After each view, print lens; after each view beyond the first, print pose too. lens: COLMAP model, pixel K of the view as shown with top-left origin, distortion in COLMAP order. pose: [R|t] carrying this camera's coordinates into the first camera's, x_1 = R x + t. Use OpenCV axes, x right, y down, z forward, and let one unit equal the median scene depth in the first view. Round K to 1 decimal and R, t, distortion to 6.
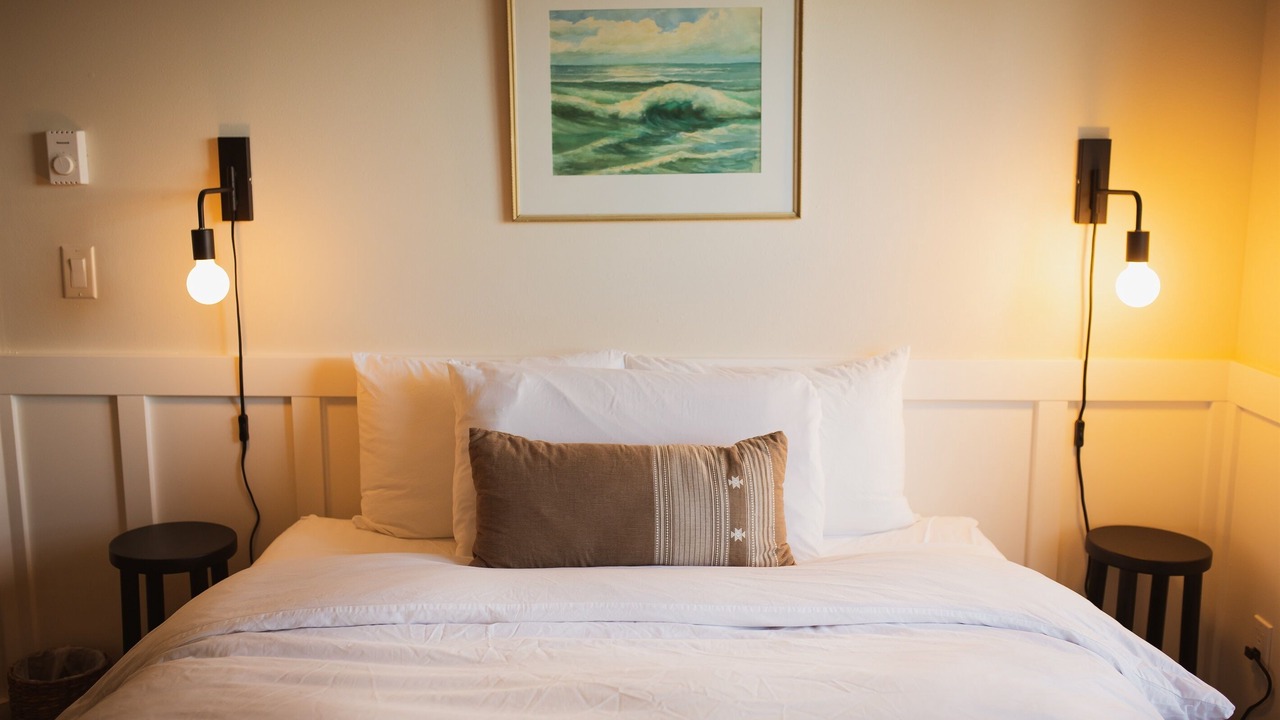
lens RADIAL K [[1229.7, 0, 640.0], [0, 1229.7, 360.0], [0, 0, 1]] dist [-0.055417, 0.087875]
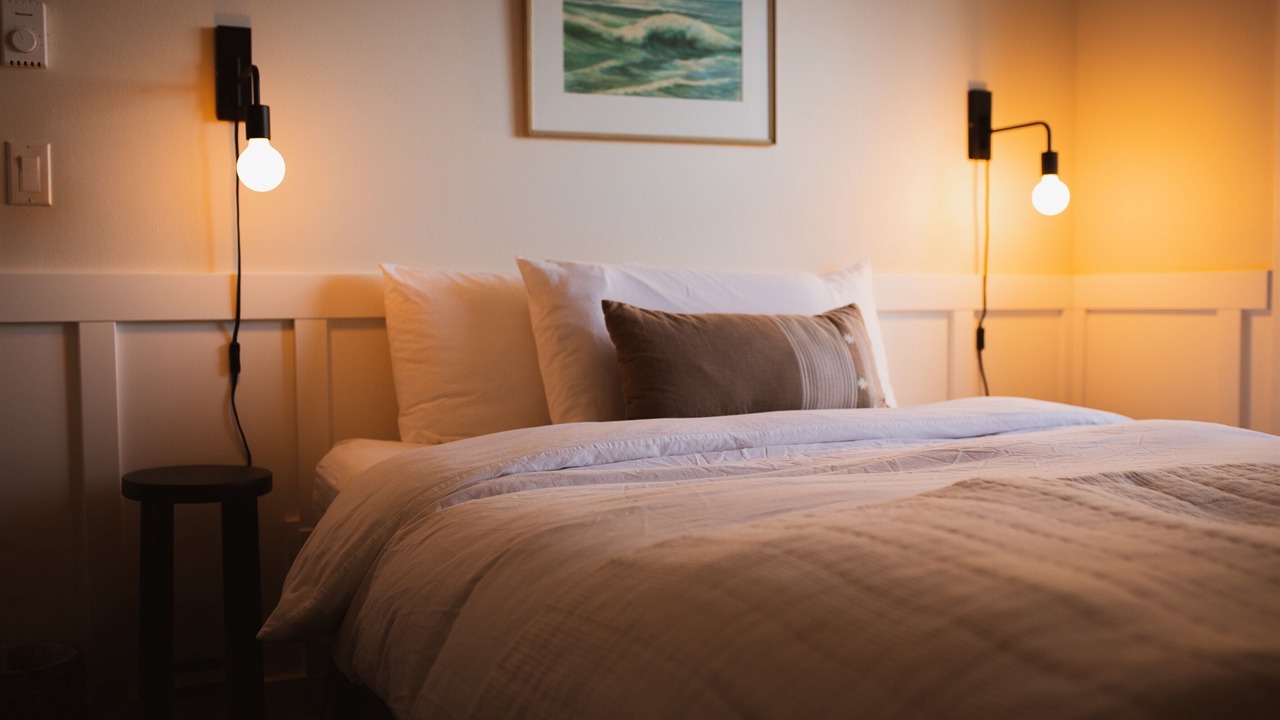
lens RADIAL K [[1229.7, 0, 640.0], [0, 1229.7, 360.0], [0, 0, 1]] dist [-0.055417, 0.087875]
pose [[0.893130, -0.030501, 0.448764, -0.480272], [0.083253, 0.991669, -0.098289, 0.175094], [-0.442027, 0.125146, 0.888229, 0.100286]]
